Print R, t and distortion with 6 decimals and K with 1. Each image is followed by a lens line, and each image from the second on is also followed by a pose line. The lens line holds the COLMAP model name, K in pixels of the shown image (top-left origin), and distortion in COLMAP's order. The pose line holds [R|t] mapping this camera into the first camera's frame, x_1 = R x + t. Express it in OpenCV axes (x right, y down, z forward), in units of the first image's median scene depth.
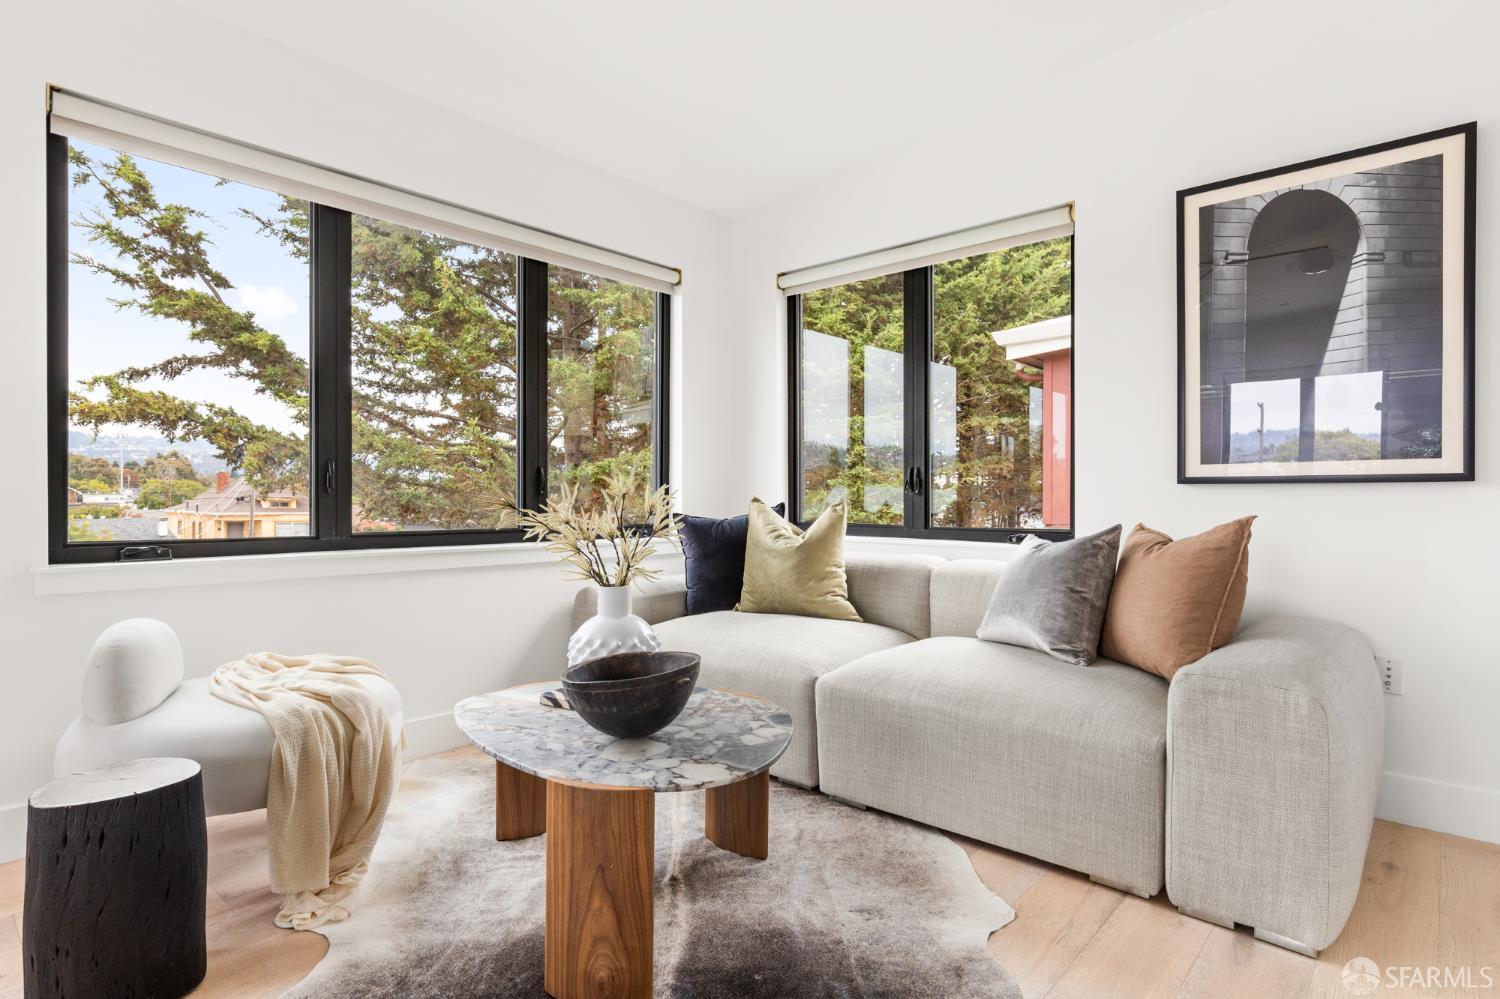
lens RADIAL K [[779.0, 0, 744.7], [0, 779.0, 497.5], [0, 0, 1]] dist [0.002557, -0.000704]
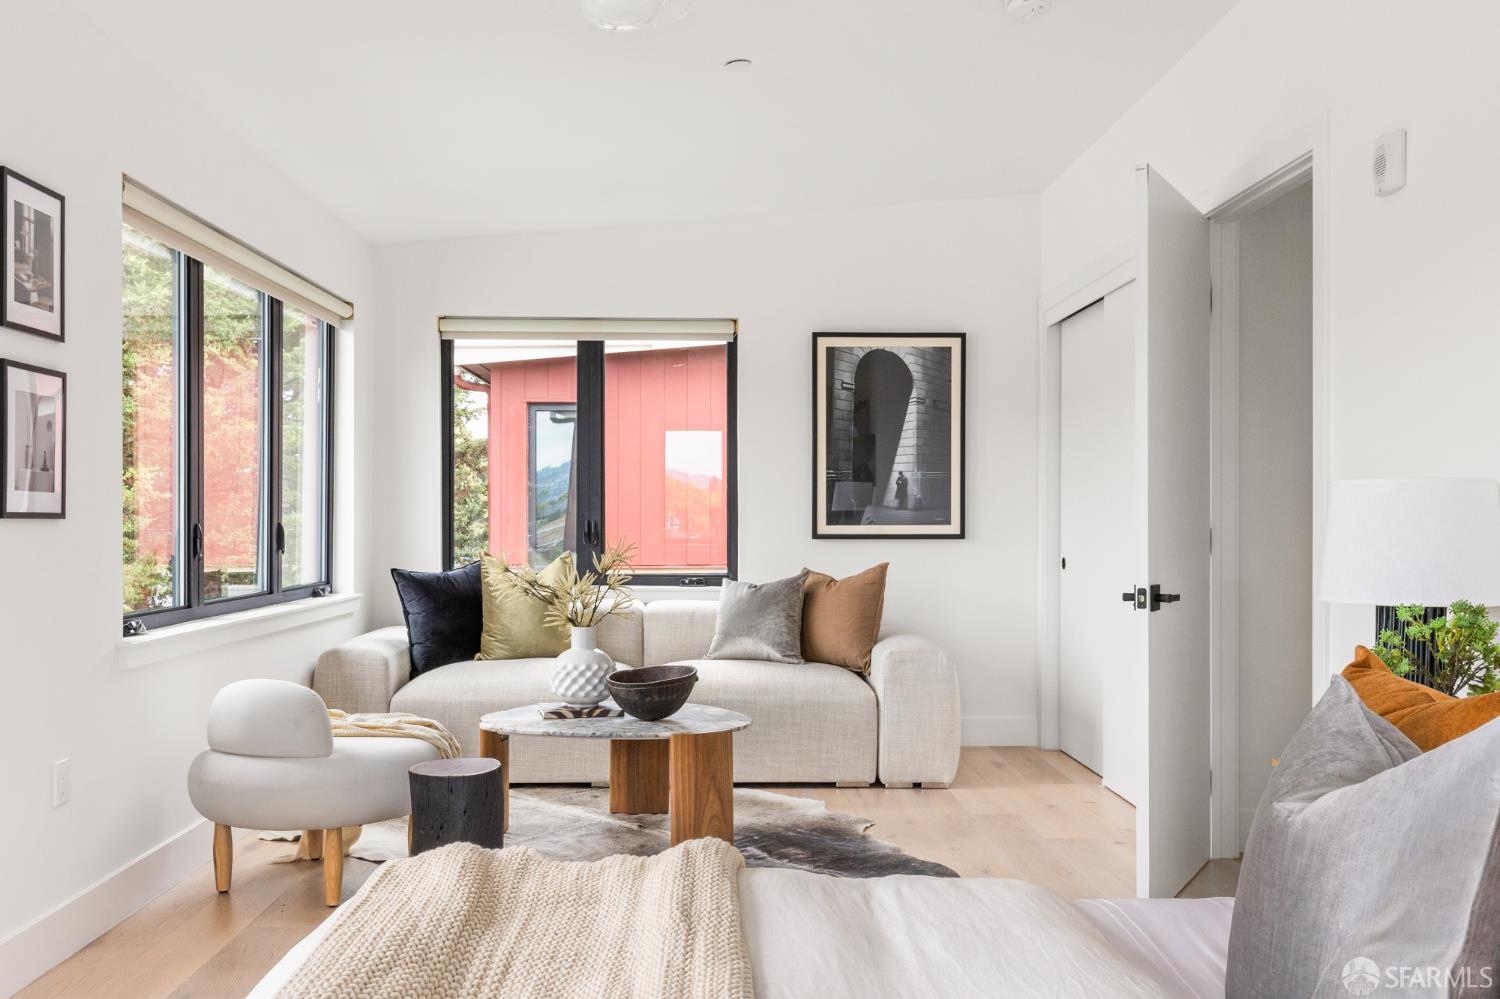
lens RADIAL K [[1316.3, 0, 748.3], [0, 1316.3, 500.1], [0, 0, 1]] dist [0.014546, -0.001399]
pose [[0.726995, 0.007355, 0.686603, -1.345862], [-0.000642, 0.999949, -0.010032, -0.073286], [-0.686642, 0.006853, 0.726963, -0.753829]]
